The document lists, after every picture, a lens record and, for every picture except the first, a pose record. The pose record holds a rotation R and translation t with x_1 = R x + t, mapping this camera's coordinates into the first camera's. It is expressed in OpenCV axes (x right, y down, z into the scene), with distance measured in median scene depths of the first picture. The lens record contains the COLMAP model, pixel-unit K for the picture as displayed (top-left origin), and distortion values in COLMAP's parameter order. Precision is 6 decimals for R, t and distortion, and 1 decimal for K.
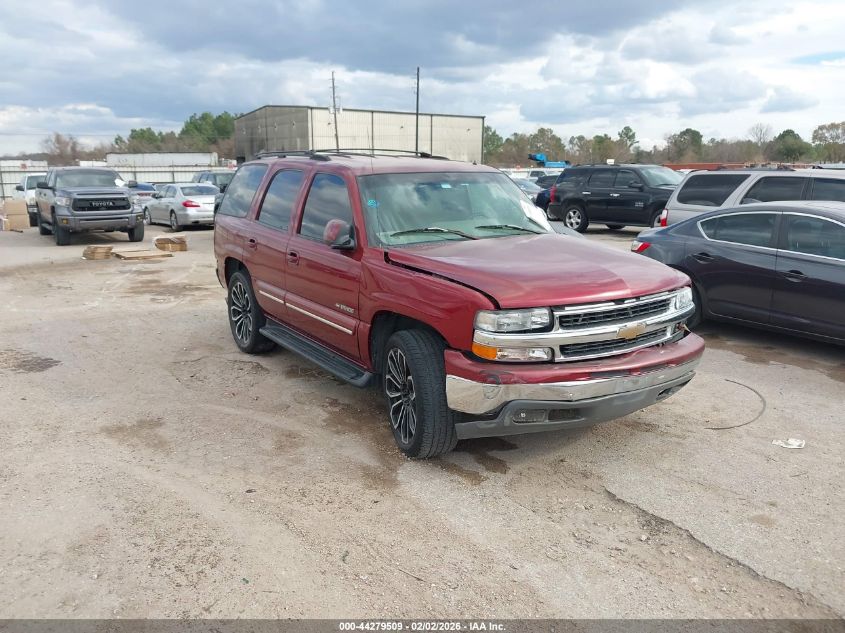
lens RADIAL K [[655.0, 0, 411.2], [0, 655.0, 314.8], [0, 0, 1]] dist [-0.007160, -0.001004]
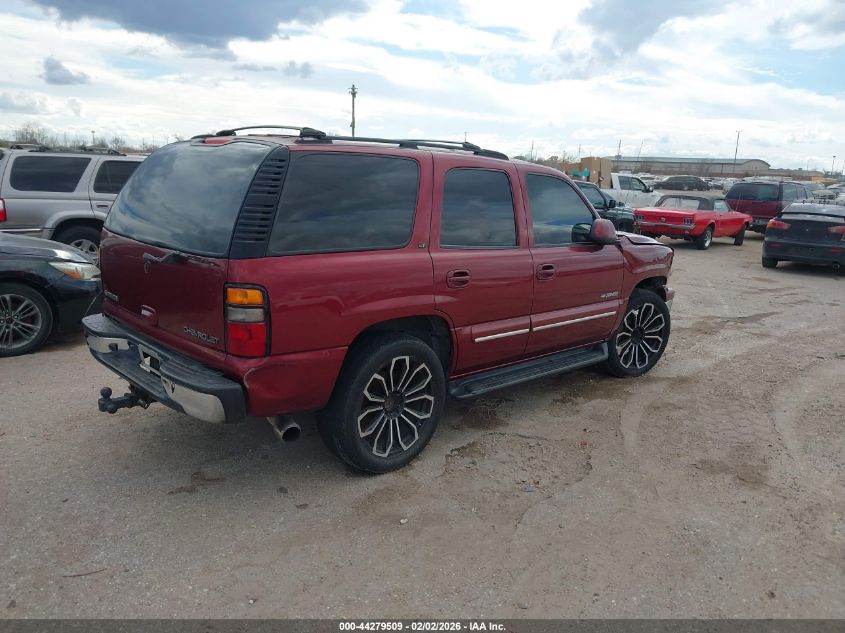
lens RADIAL K [[655.0, 0, 411.2], [0, 655.0, 314.8], [0, 0, 1]] dist [-0.007160, -0.001004]
pose [[-0.167980, -0.221006, 0.960697, -1.133252], [0.171534, 0.953125, 0.249257, -0.317380], [-0.970752, 0.206662, -0.122196, 1.459791]]
